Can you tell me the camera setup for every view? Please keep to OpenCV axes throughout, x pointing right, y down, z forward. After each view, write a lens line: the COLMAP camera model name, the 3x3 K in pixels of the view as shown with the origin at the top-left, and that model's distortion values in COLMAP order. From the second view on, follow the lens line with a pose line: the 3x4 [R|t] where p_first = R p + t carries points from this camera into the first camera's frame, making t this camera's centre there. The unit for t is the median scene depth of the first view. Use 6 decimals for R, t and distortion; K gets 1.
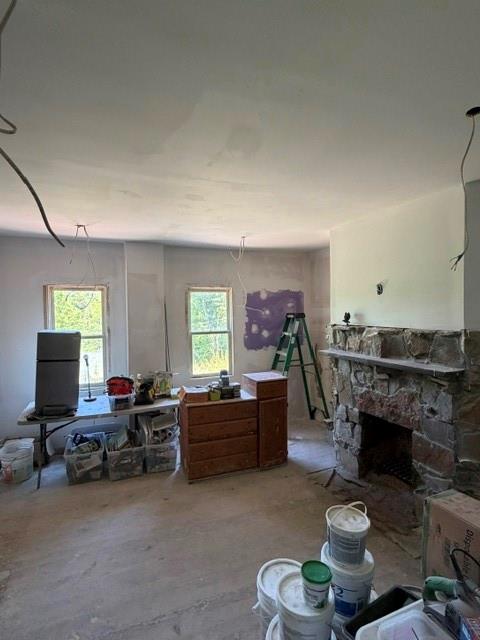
lens RADIAL K [[341.1, 0, 240.0], [0, 341.1, 320.0], [0, 0, 1]] dist [0.011165, 0.001149]
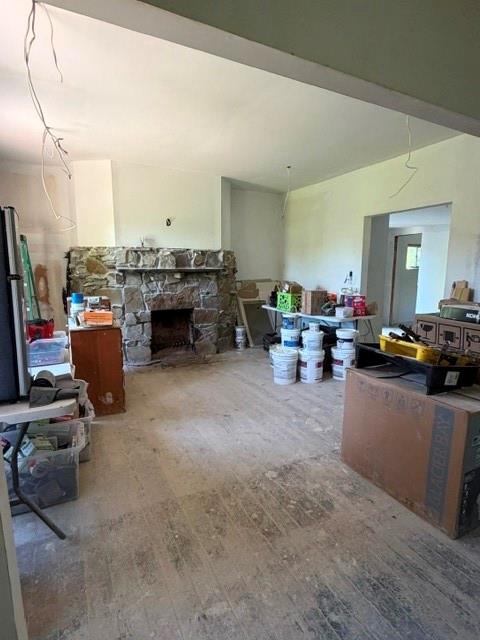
lens RADIAL K [[341.1, 0, 240.0], [0, 341.1, 320.0], [0, 0, 1]] dist [0.011165, 0.001149]
pose [[-0.103520, -0.131221, 0.985933, -1.114047], [0.027697, 0.990494, 0.134736, 0.135331], [-0.994242, 0.041255, -0.098902, 0.834626]]
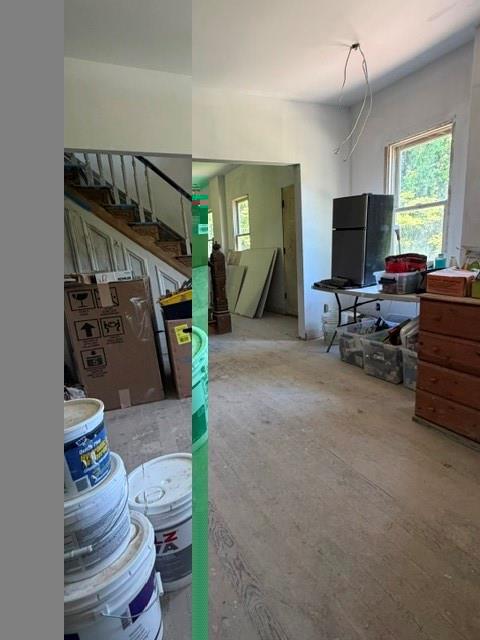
lens RADIAL K [[341.1, 0, 240.0], [0, 341.1, 320.0], [0, 0, 1]] dist [0.011165, 0.001149]
pose [[0.091273, 0.206410, -0.974199, 0.421623], [0.029081, 0.977313, 0.209794, 0.172707], [0.995401, -0.047479, 0.083200, 0.688110]]
